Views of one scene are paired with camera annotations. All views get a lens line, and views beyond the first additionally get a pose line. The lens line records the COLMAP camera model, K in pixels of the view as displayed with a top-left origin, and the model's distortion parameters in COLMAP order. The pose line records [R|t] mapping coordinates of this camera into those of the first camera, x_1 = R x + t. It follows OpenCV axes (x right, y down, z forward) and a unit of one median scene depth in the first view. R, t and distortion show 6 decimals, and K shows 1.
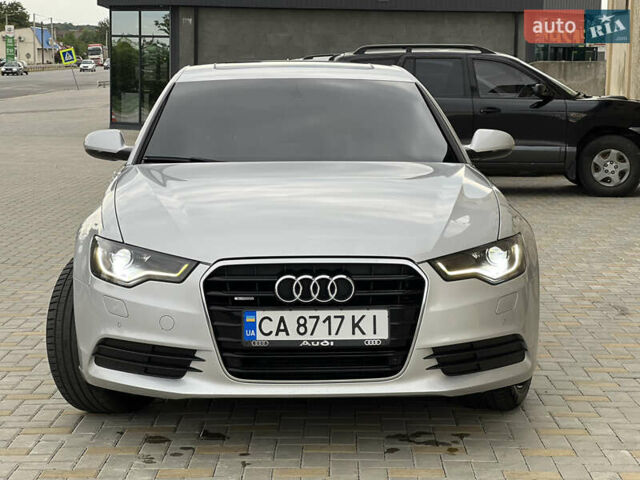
lens RADIAL K [[1355.0, 0, 320.5], [0, 1355.0, 240.6], [0, 0, 1]] dist [0.039157, 0.000000]
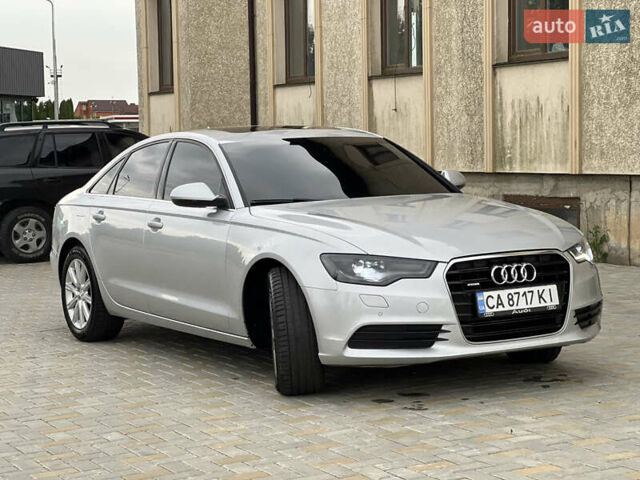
lens RADIAL K [[1355.0, 0, 319.2], [0, 1355.0, 239.8], [0, 0, 1]] dist [0.039157, 0.000000]
pose [[0.904535, -0.067633, 0.421001, -0.786529], [0.092070, 0.995028, -0.037967, 0.035608], [-0.416341, 0.073104, 0.906265, -0.208508]]
